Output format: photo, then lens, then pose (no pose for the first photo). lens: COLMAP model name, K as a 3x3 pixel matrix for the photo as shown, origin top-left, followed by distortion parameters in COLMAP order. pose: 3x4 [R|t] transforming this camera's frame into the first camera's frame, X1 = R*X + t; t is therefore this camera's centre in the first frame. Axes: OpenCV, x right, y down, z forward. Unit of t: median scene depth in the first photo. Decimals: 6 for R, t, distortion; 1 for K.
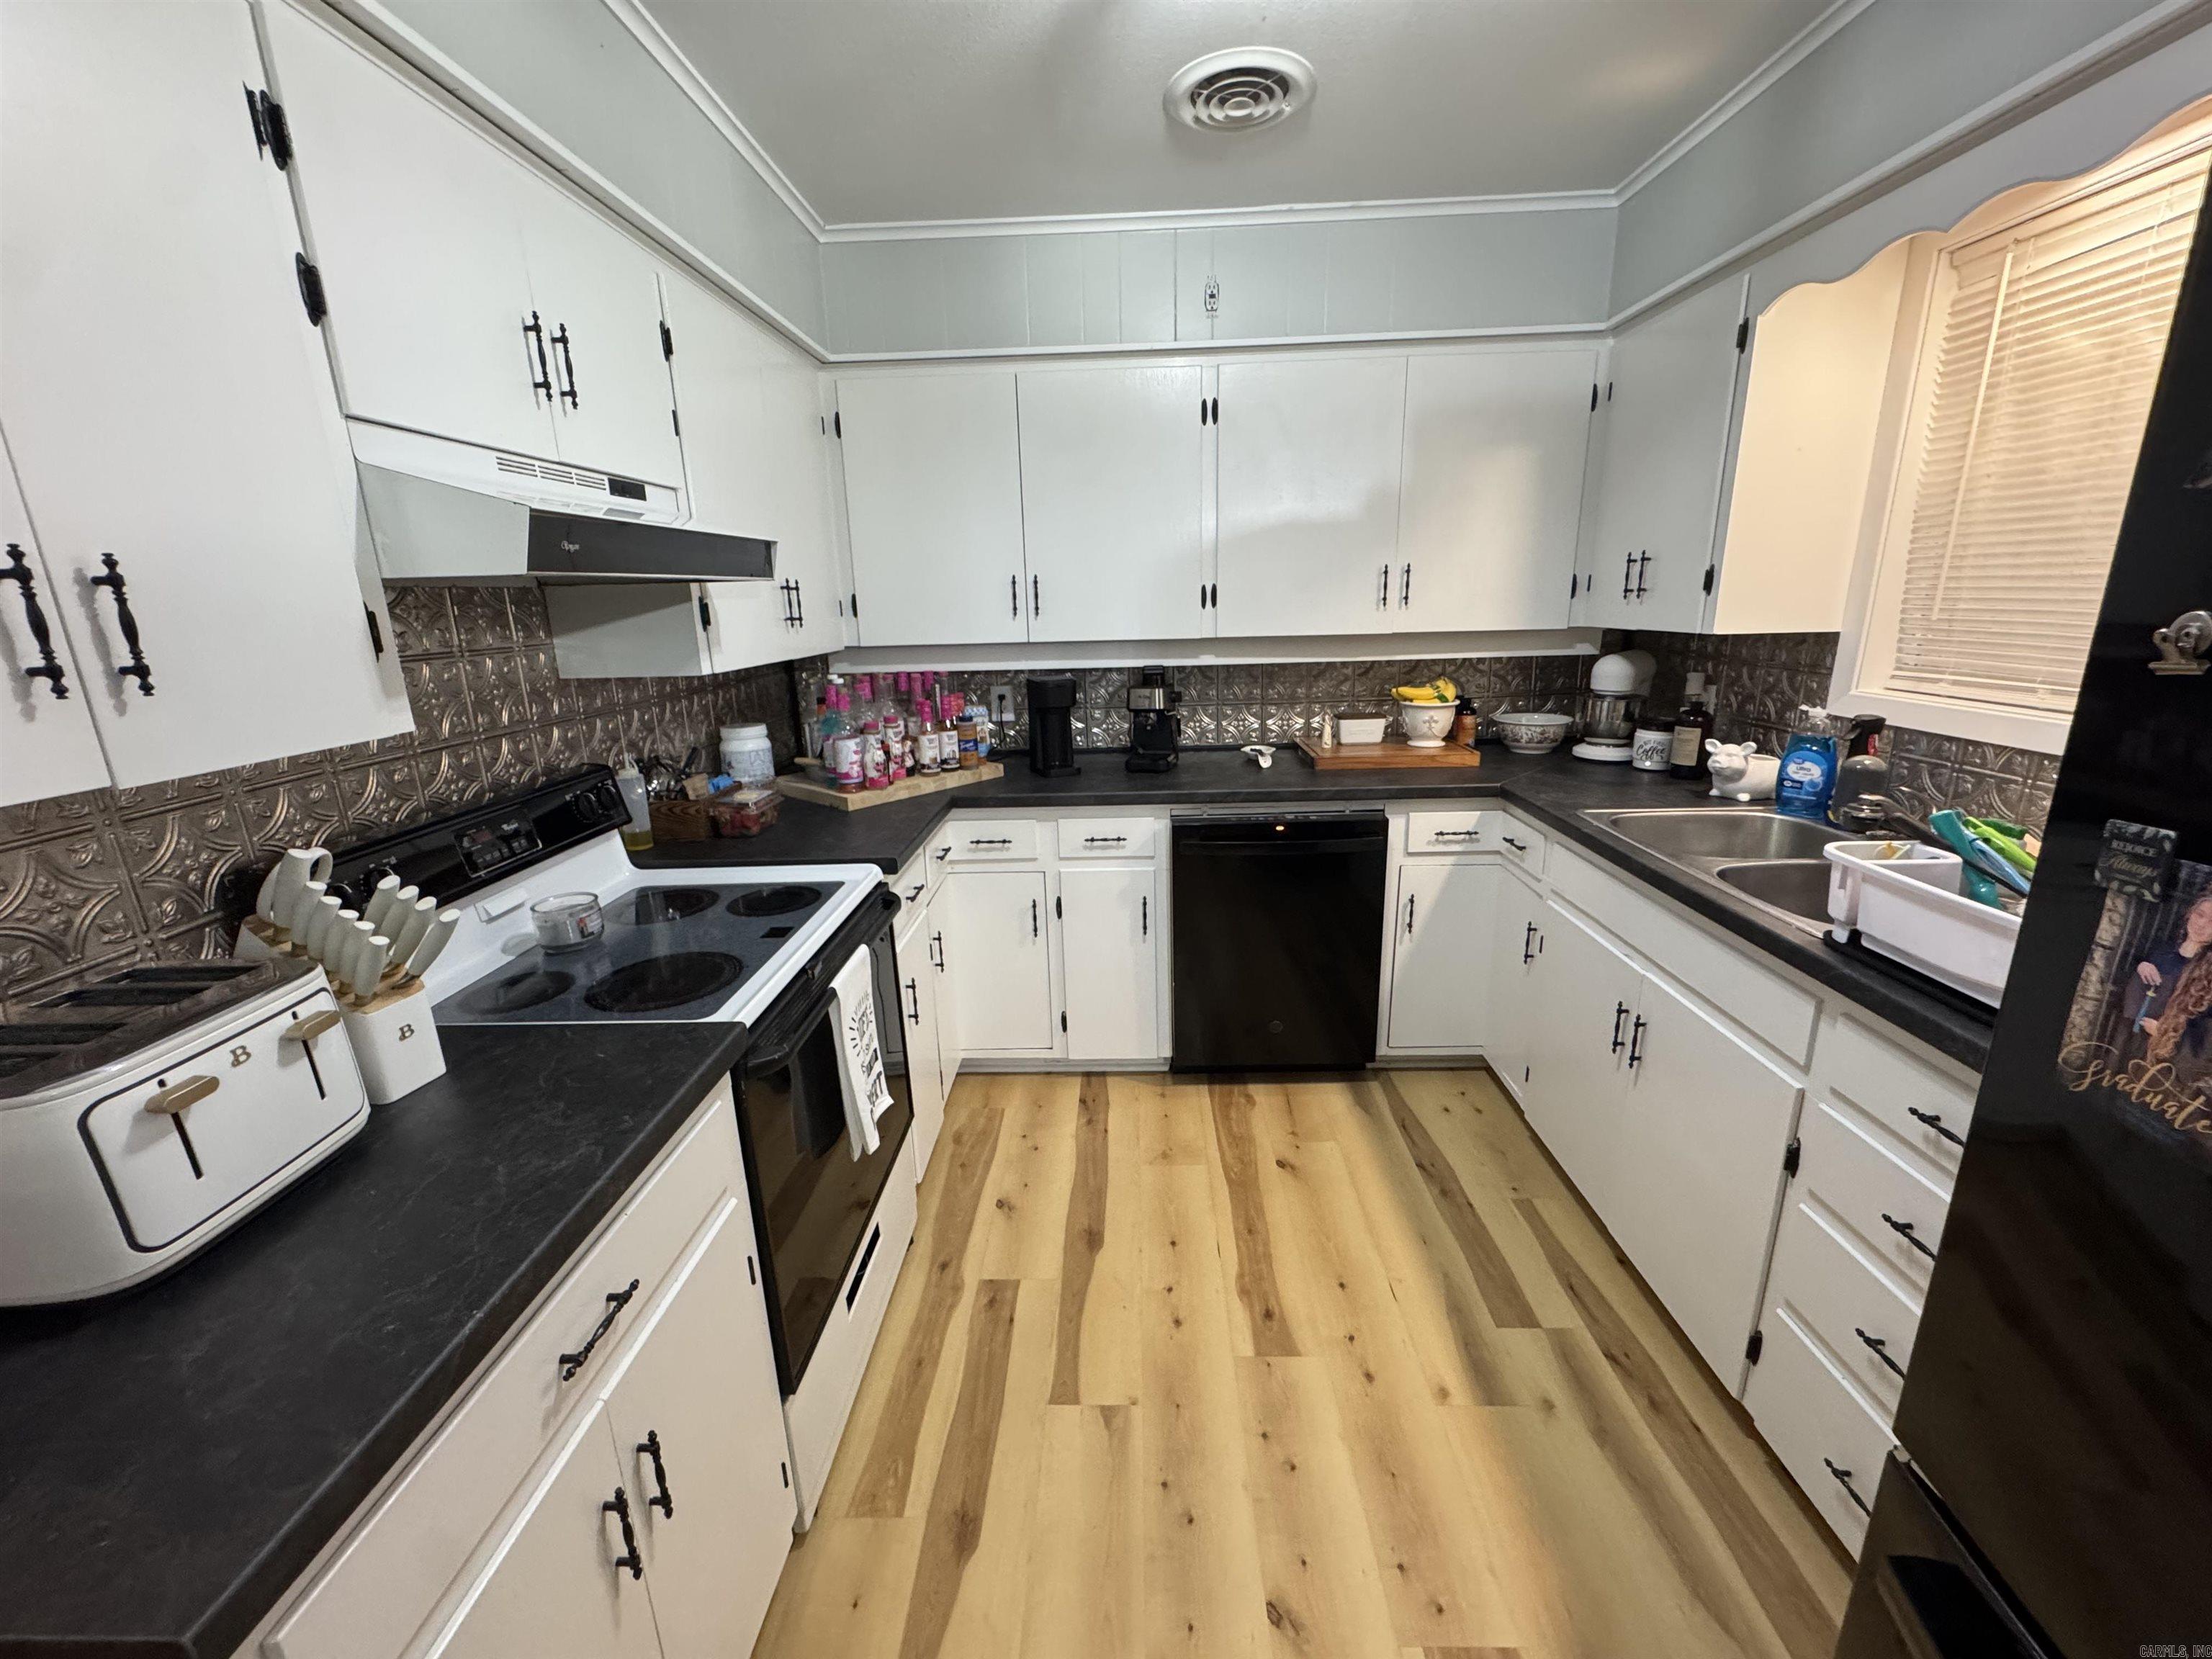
lens RADIAL K [[887.4, 0, 1103.6], [0, 887.4, 830.4], [0, 0, 1]] dist [-0.004669, 0.000220]
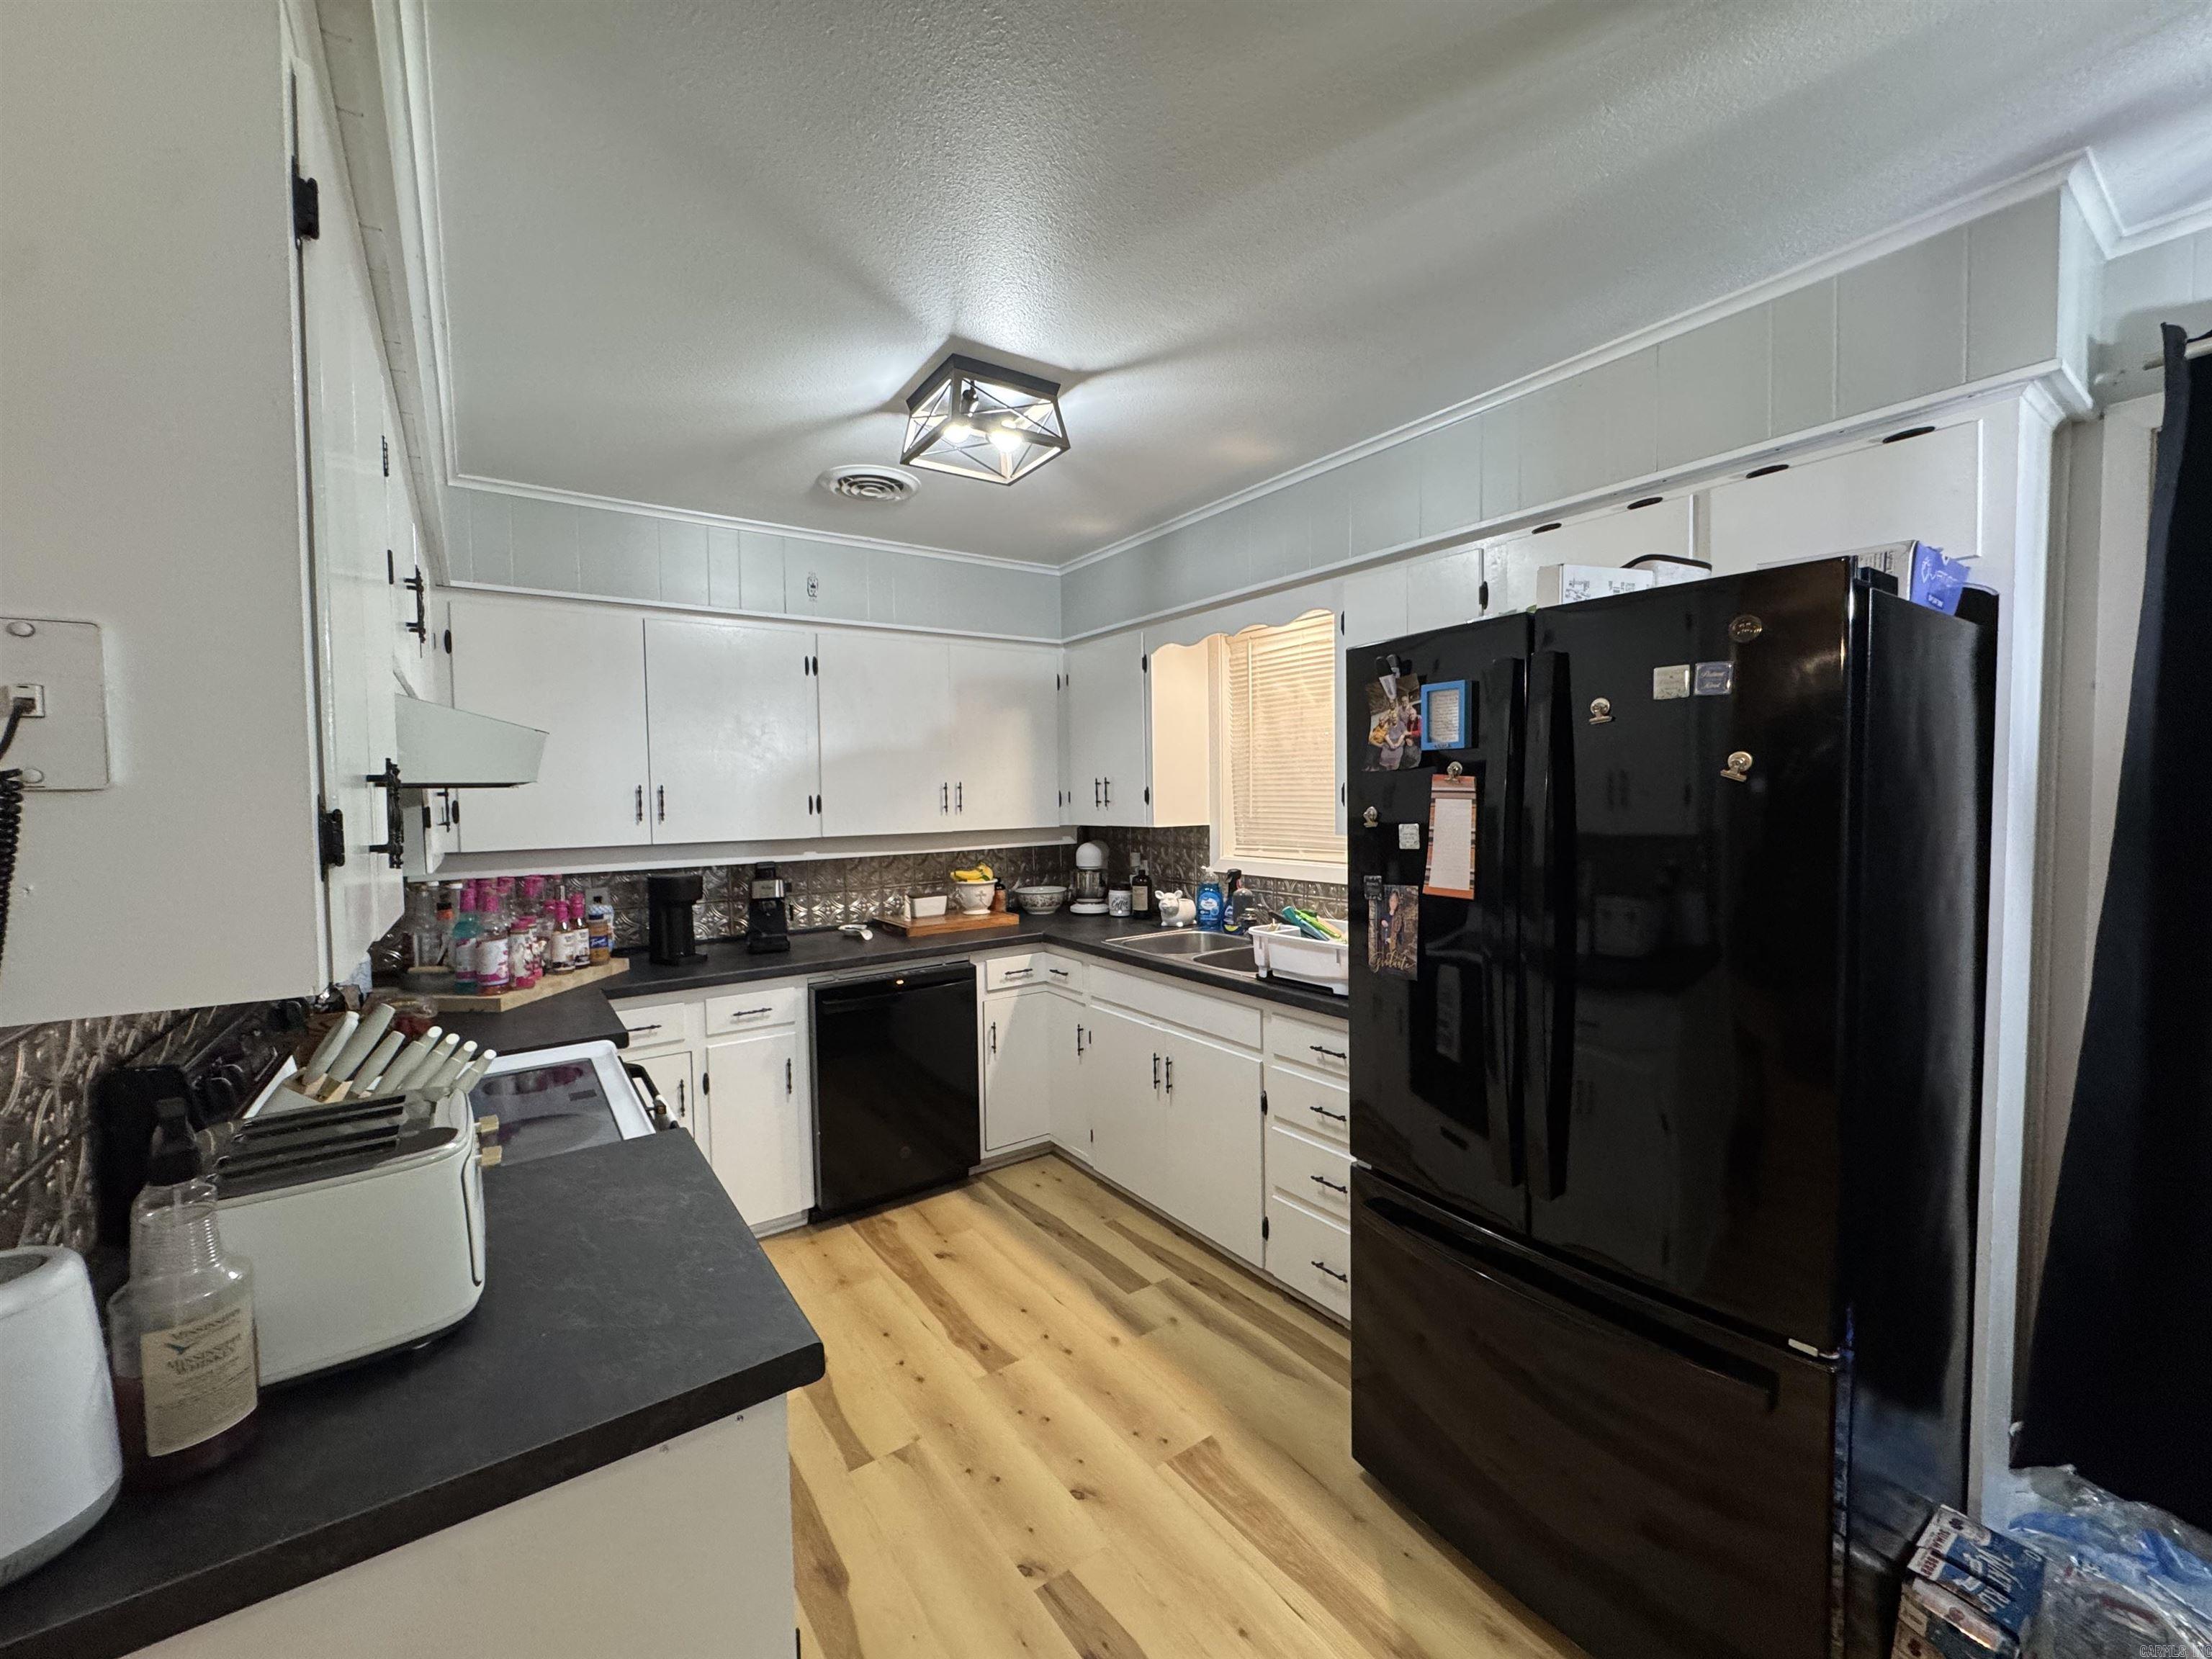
lens RADIAL K [[887.4, 0, 1107.8], [0, 887.4, 832.5], [0, 0, 1]] dist [-0.004669, 0.000220]
pose [[0.796102, -0.014913, 0.604979, -0.338459], [0.152563, 0.972352, -0.176791, 0.060808], [-0.585616, 0.233041, 0.776367, -0.211067]]
